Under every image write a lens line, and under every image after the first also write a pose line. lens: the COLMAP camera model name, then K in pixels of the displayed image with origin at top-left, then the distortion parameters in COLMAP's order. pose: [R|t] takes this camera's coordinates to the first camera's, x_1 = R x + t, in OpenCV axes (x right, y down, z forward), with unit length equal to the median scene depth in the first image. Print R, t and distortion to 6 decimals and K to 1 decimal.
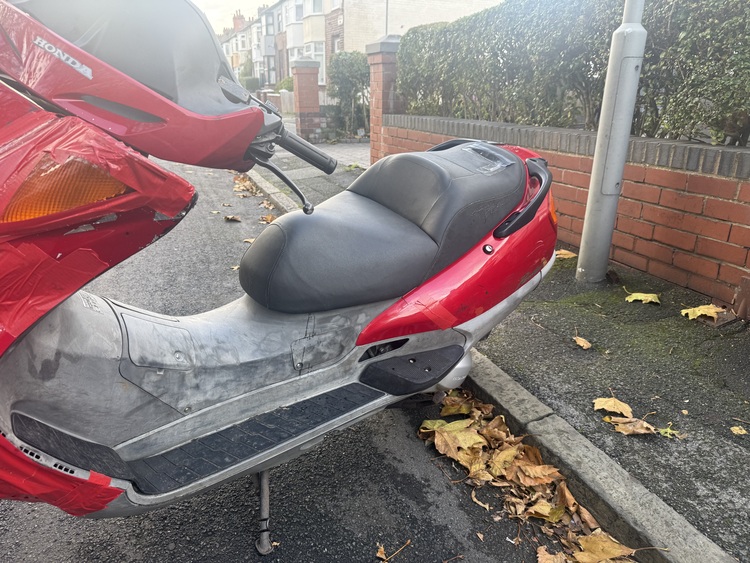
lens RADIAL K [[520.0, 0, 375.0], [0, 520.0, 281.5], [0, 0, 1]] dist [0.076949, -0.090682]
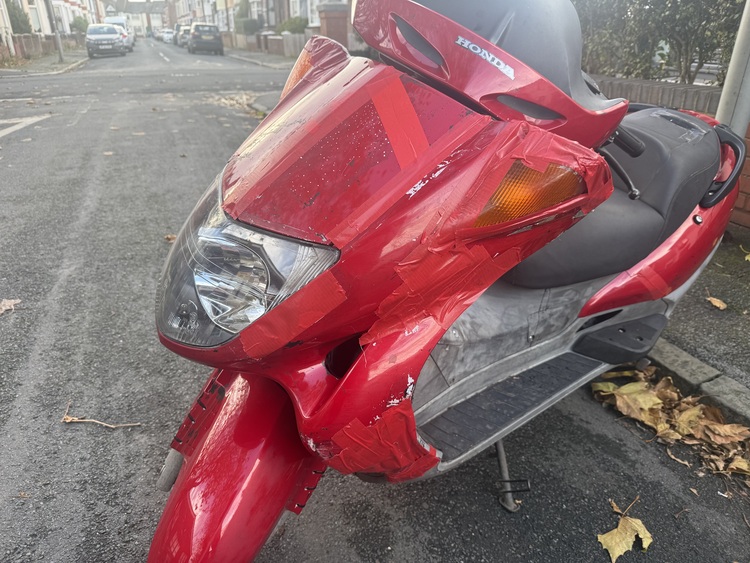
lens RADIAL K [[520.0, 0, 375.0], [0, 520.0, 281.5], [0, 0, 1]] dist [0.076949, -0.090682]
pose [[0.999905, -0.012760, 0.005132, -0.397351], [0.012208, 0.995307, 0.095990, -0.046872], [-0.006333, -0.095918, 0.995369, -0.023372]]
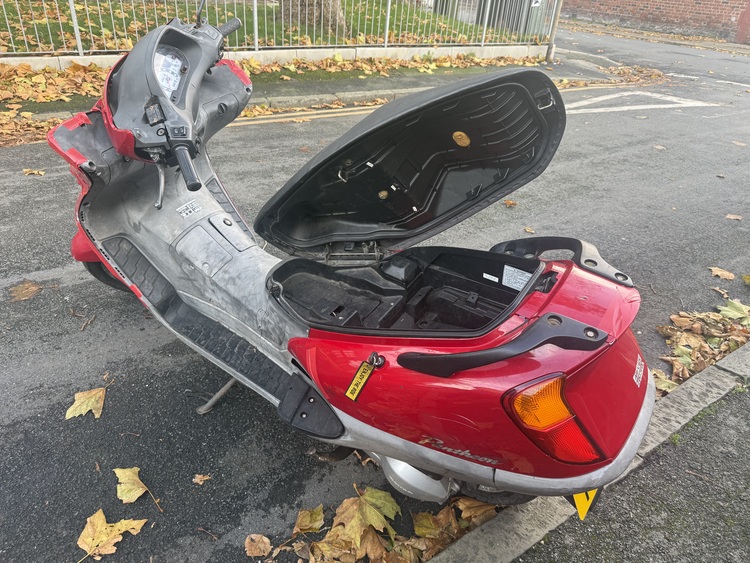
lens RADIAL K [[520.0, 0, 375.0], [0, 520.0, 281.5], [0, 0, 1]] dist [0.076949, -0.090682]
pose [[0.236121, 0.490733, -0.838706, 0.785072], [-0.379618, 0.841108, 0.385264, -0.446571], [0.894504, 0.227419, 0.384894, 0.634686]]
